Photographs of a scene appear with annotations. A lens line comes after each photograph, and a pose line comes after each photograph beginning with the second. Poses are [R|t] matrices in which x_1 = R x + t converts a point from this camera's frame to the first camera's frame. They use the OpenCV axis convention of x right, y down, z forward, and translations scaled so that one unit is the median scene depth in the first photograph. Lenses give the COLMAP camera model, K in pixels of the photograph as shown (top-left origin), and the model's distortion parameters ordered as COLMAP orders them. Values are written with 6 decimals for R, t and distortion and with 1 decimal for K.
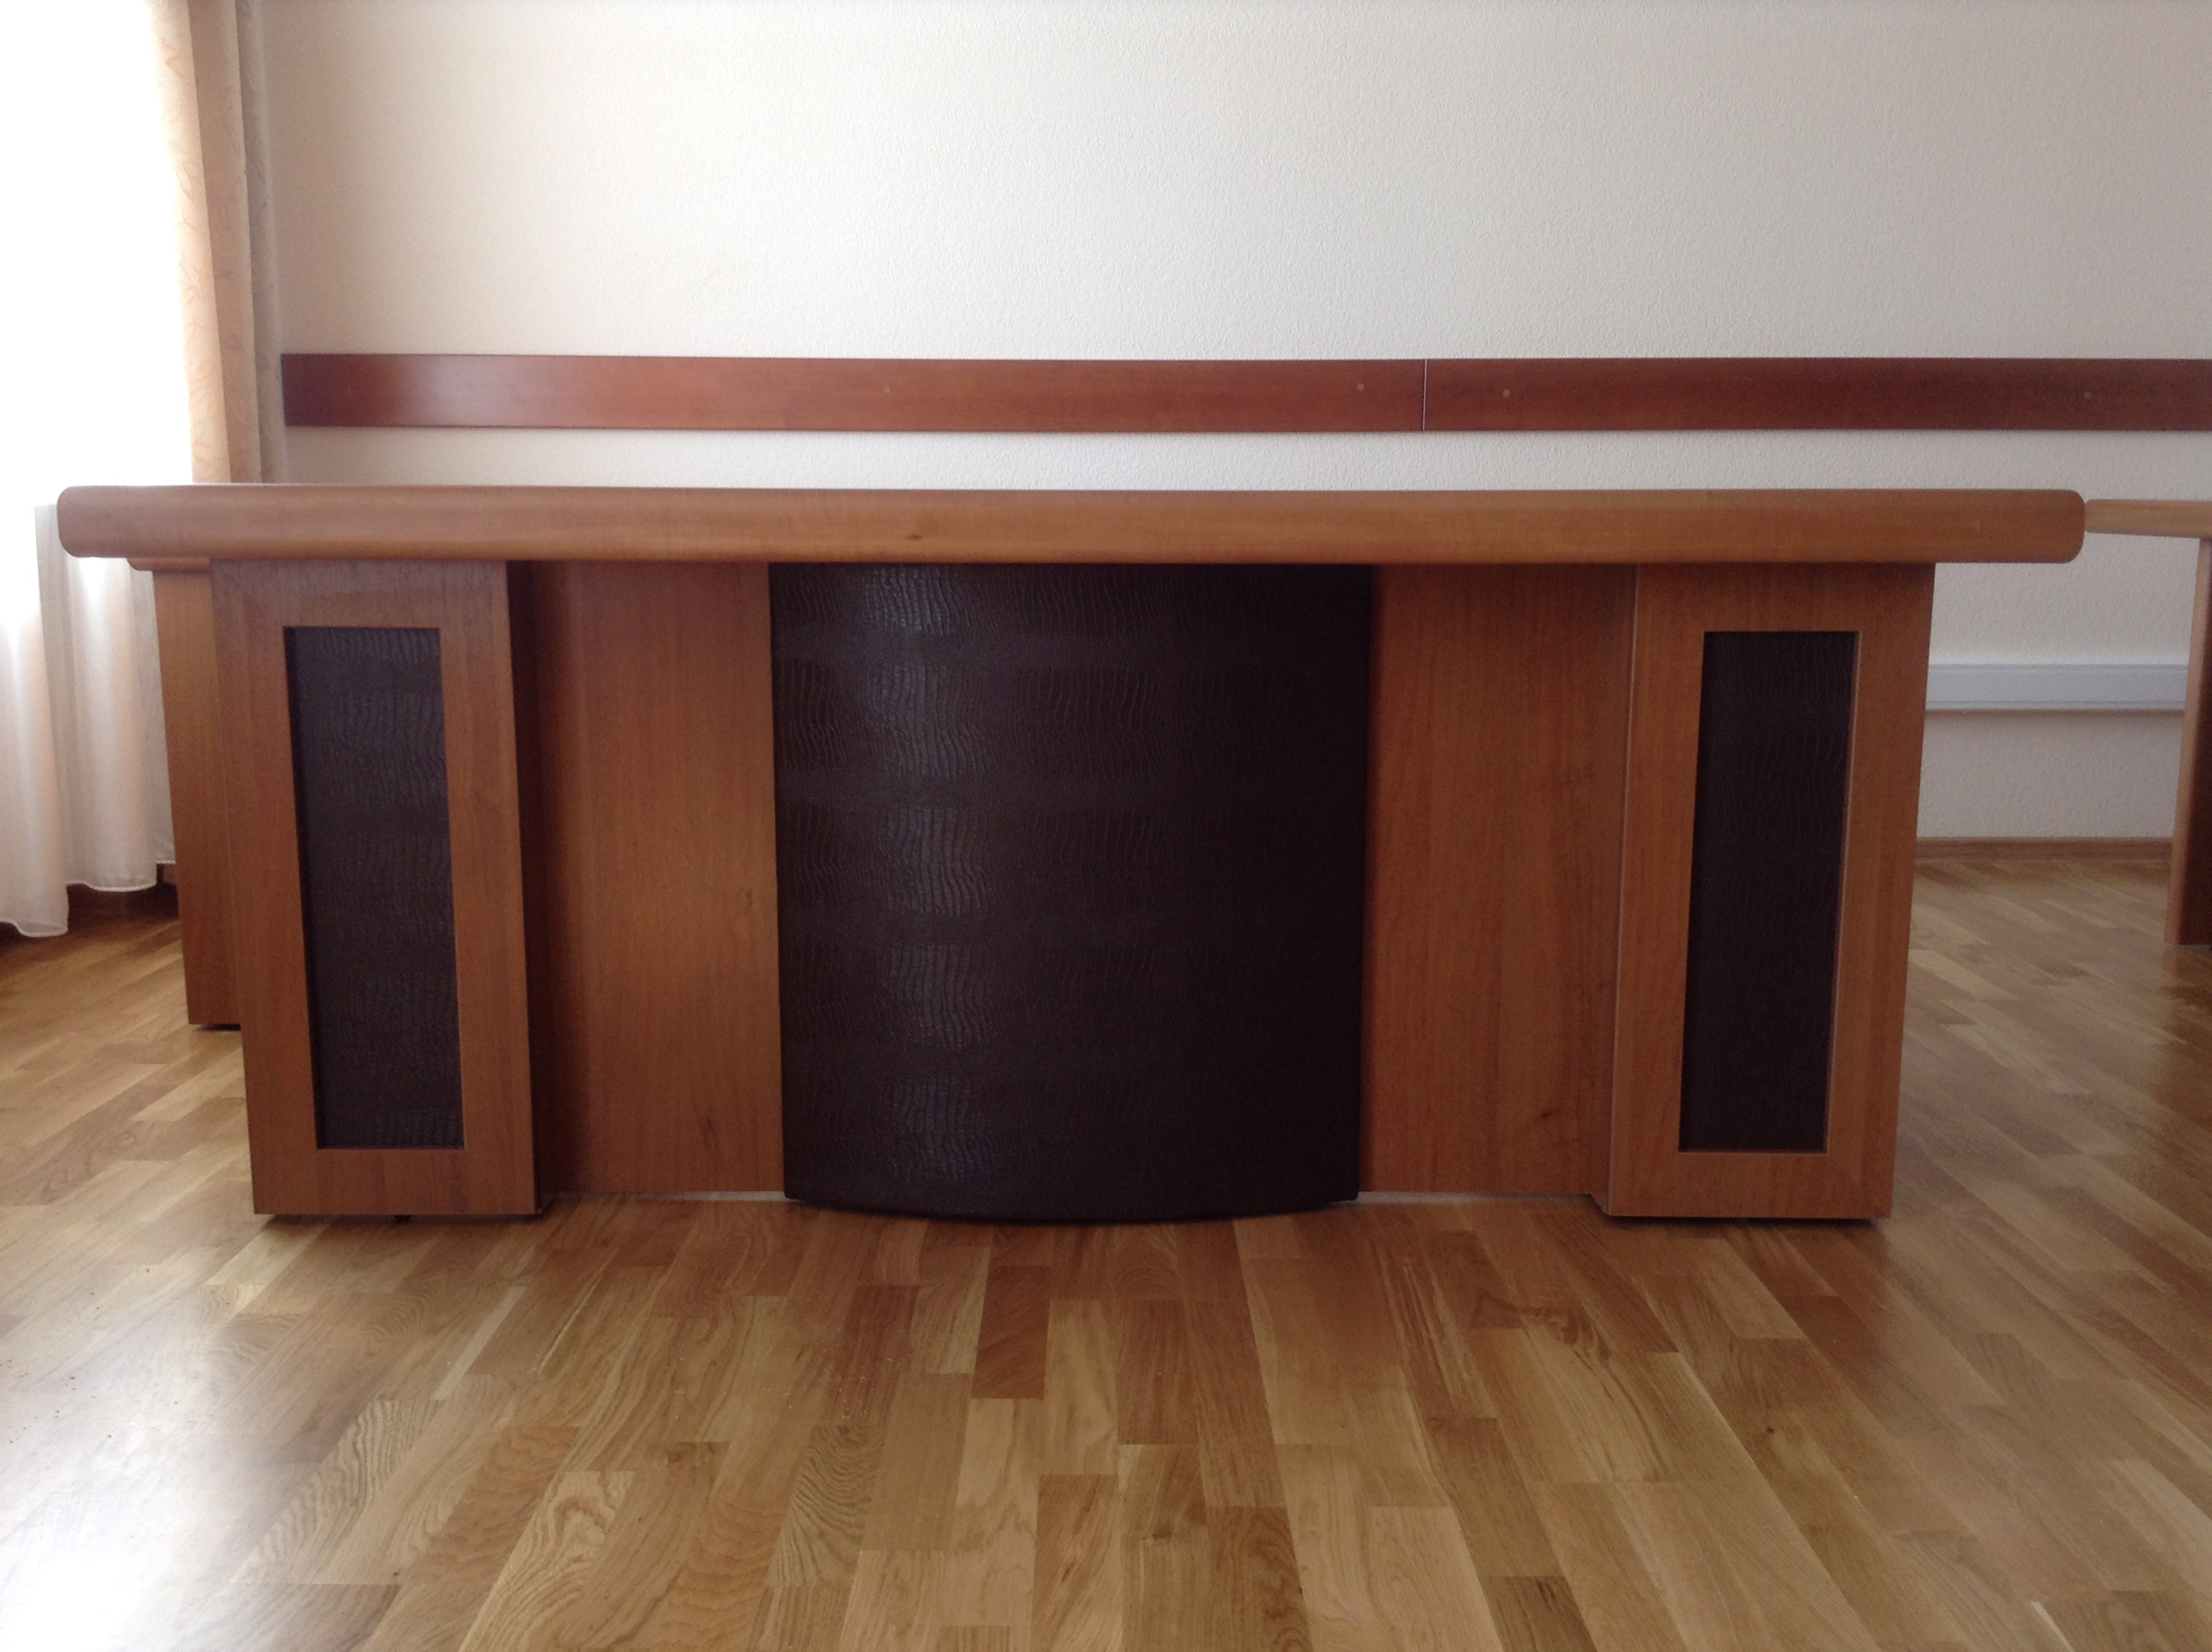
lens RADIAL K [[2019.2, 0, 1108.7], [0, 2019.2, 823.8], [0, 0, 1]] dist [0.010210, 0.000000]
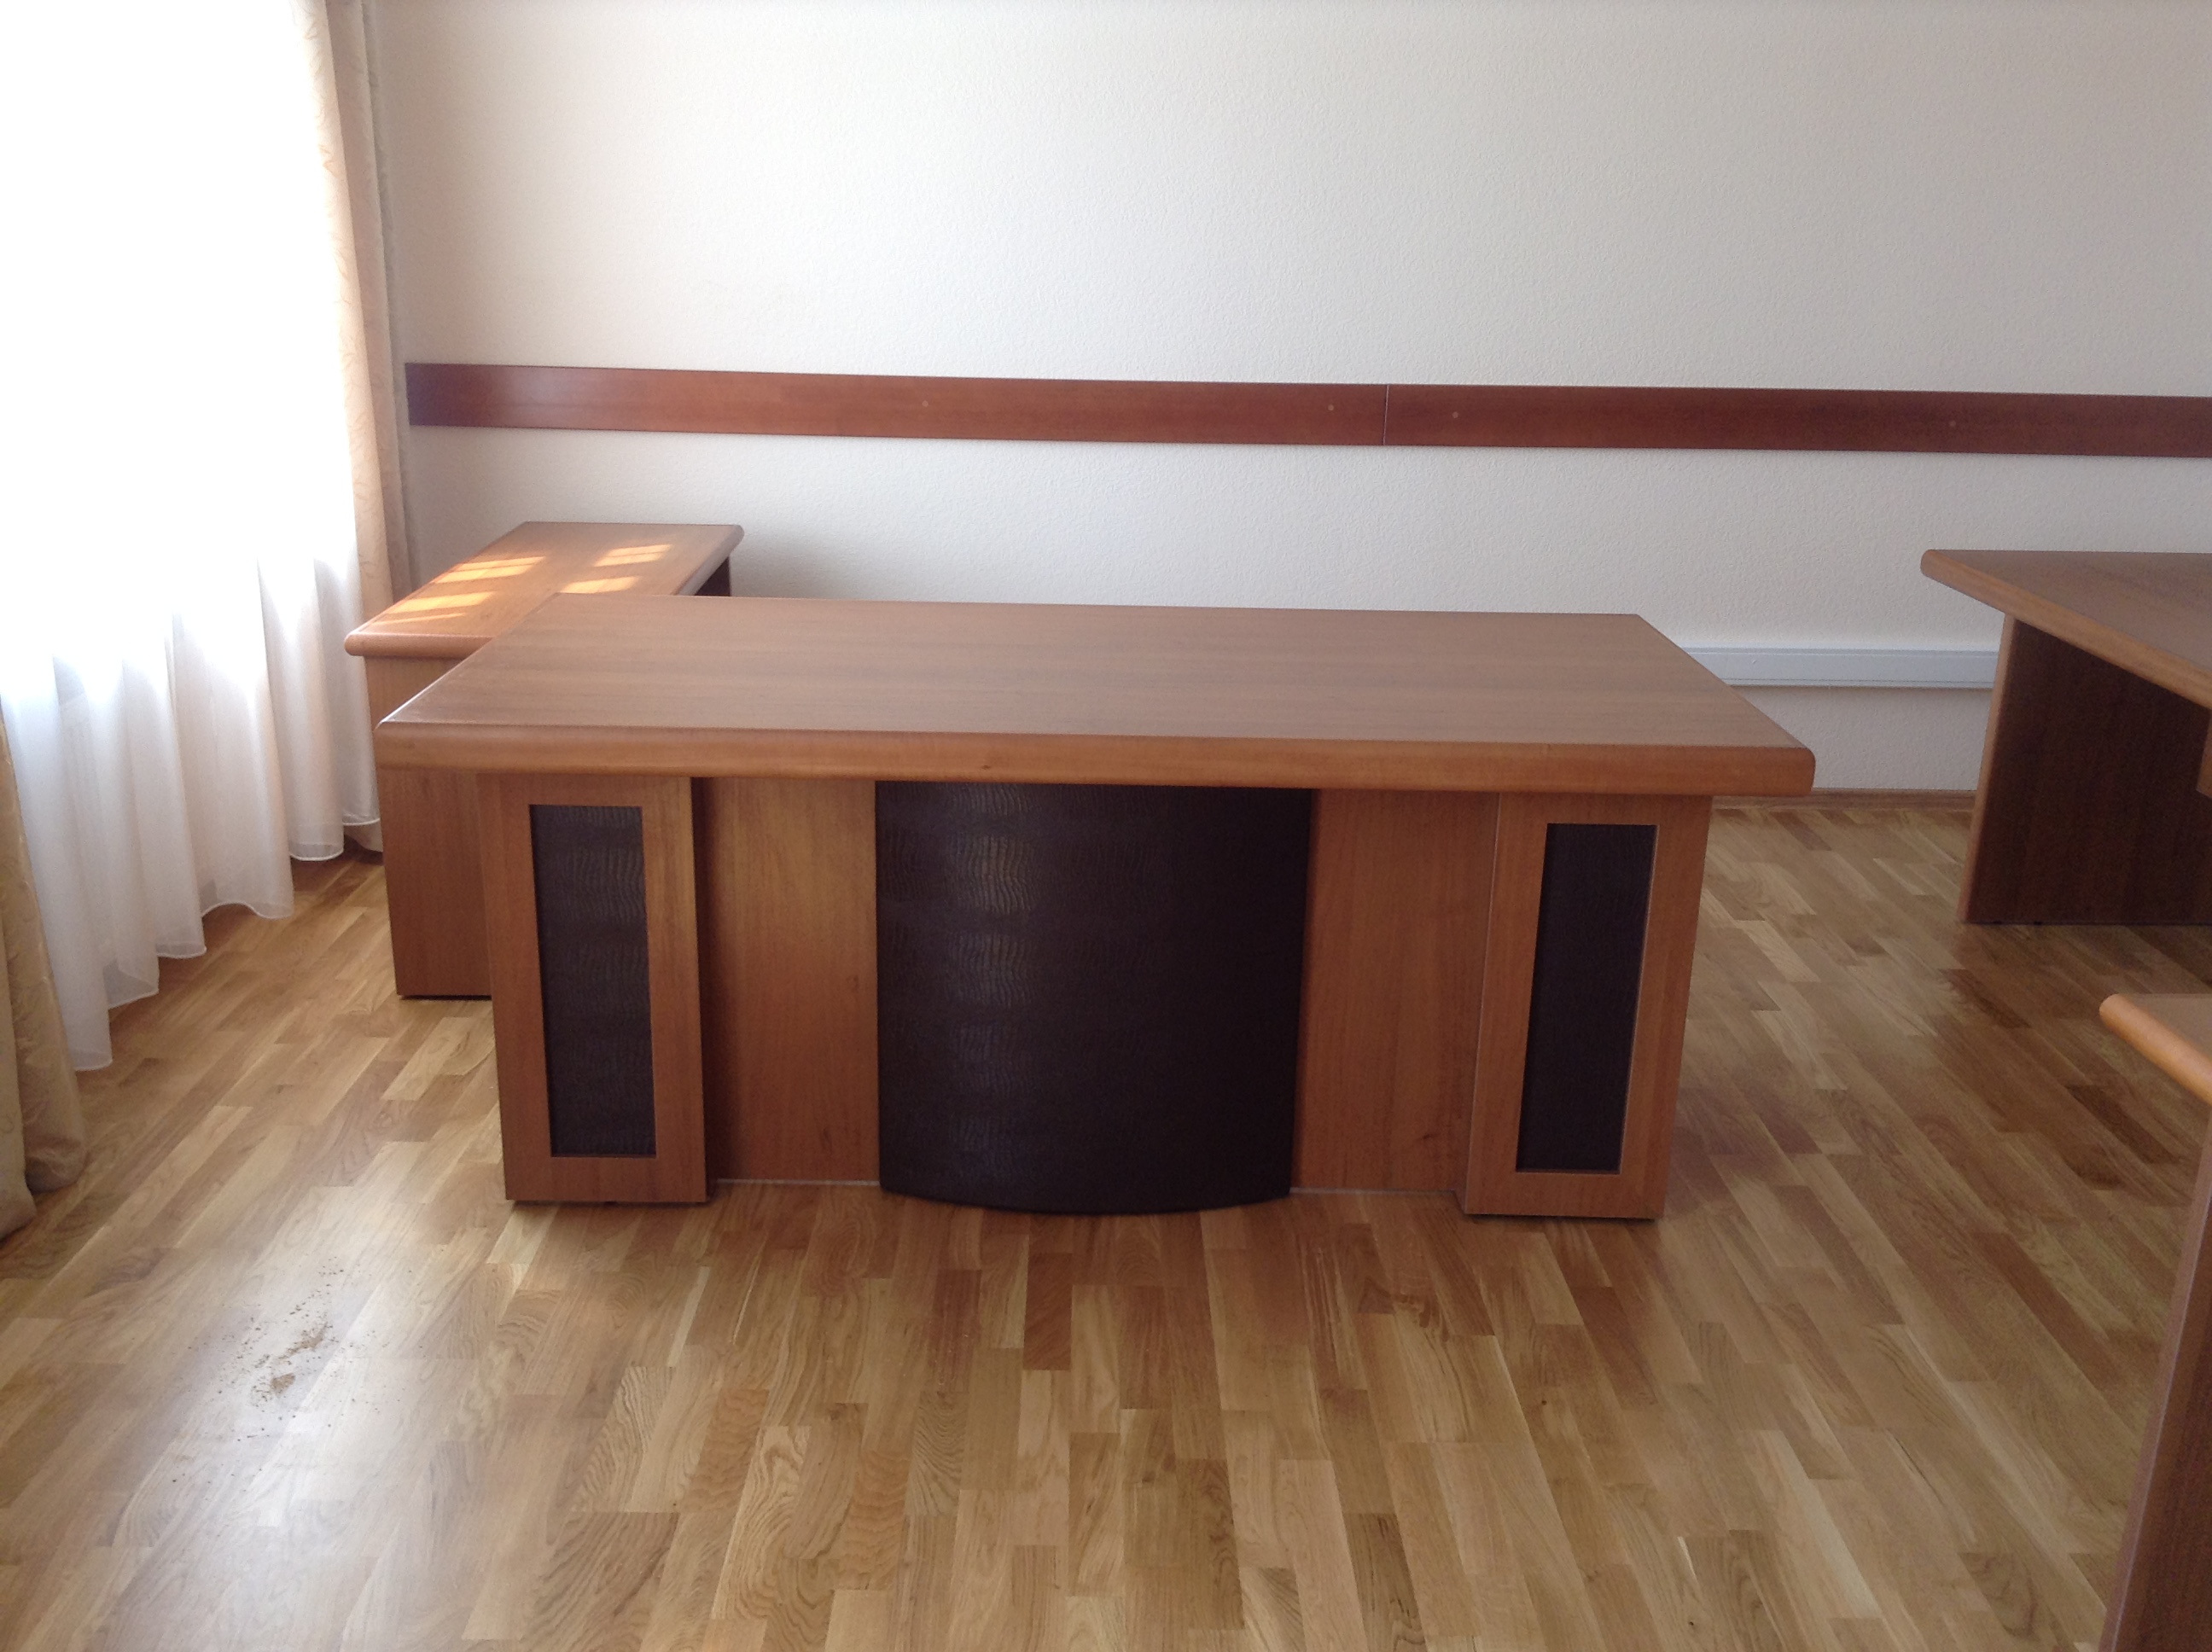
lens RADIAL K [[2019.2, 0, 1115.4], [0, 2019.2, 817.7], [0, 0, 1]] dist [0.010210, 0.000000]
pose [[0.999755, 0.017760, 0.013223, -0.022174], [-0.019487, 0.989300, 0.144585, -0.294913], [-0.010514, -0.144808, 0.989404, -0.375007]]
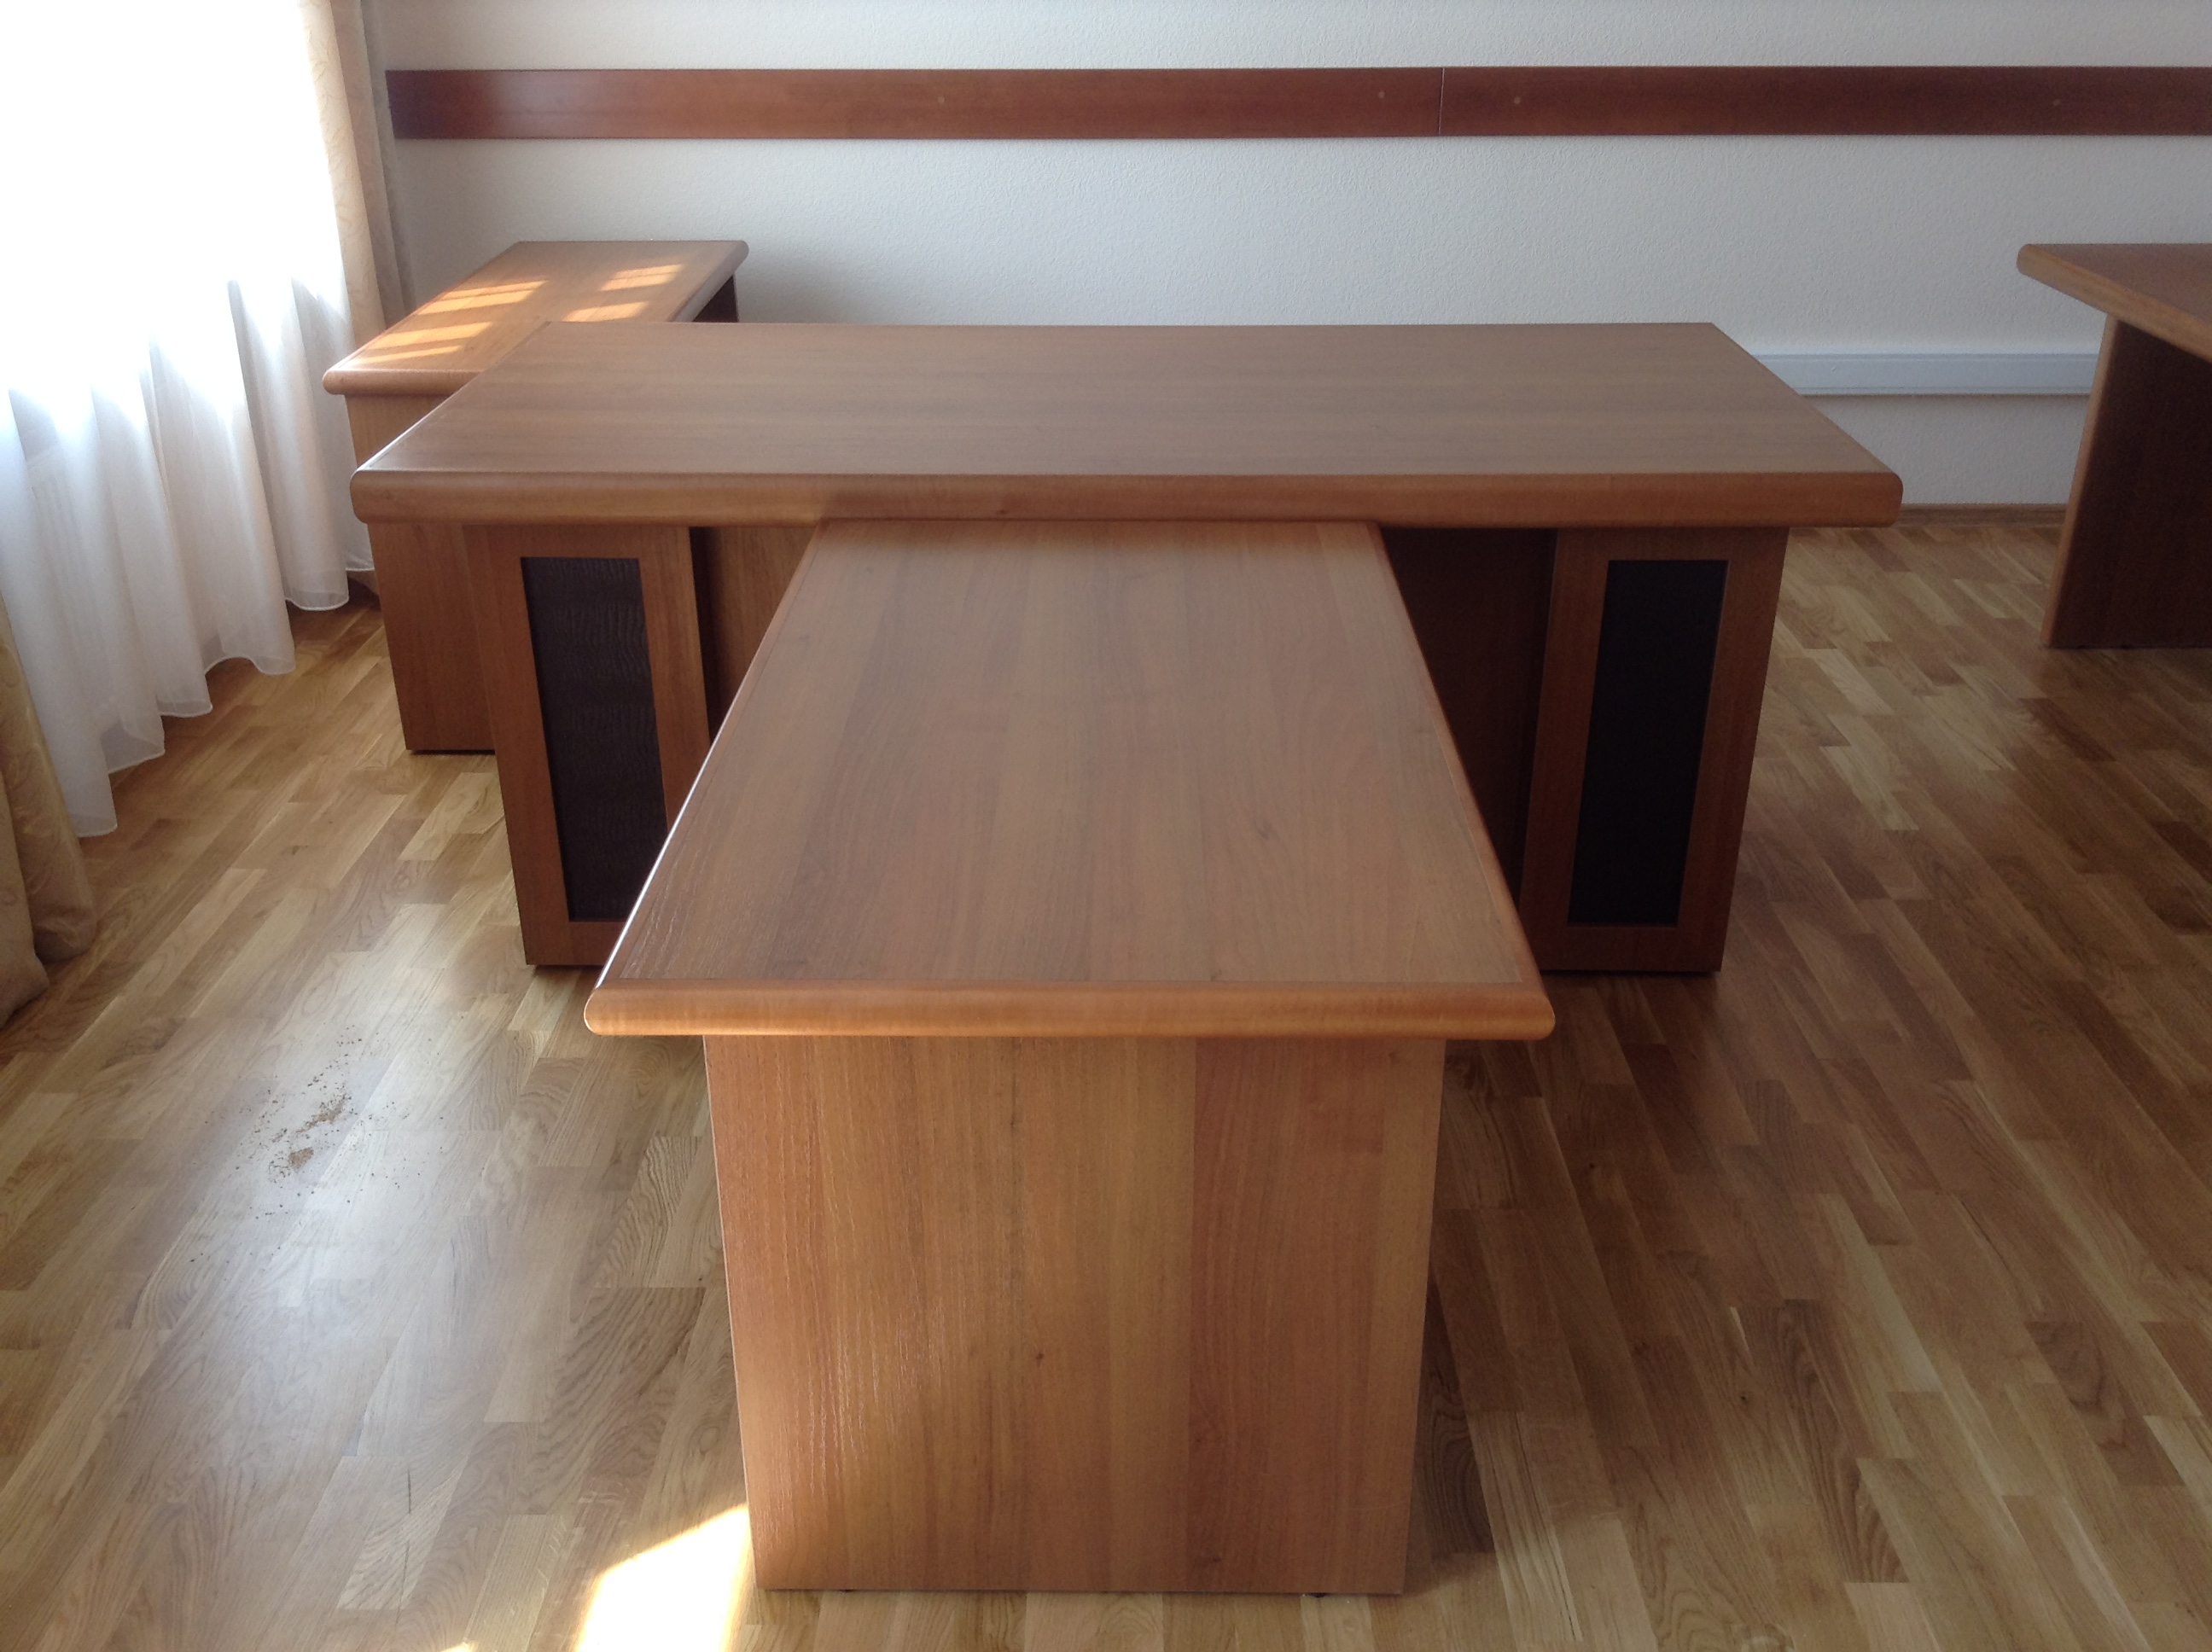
lens RADIAL K [[2019.2, 0, 1106.7], [0, 2019.2, 837.6], [0, 0, 1]] dist [0.010210, 0.000000]
pose [[0.999883, 0.004162, -0.014752, -0.008018], [0.000296, 0.957015, 0.290039, -0.300291], [0.015325, -0.290009, 0.956901, -0.295612]]
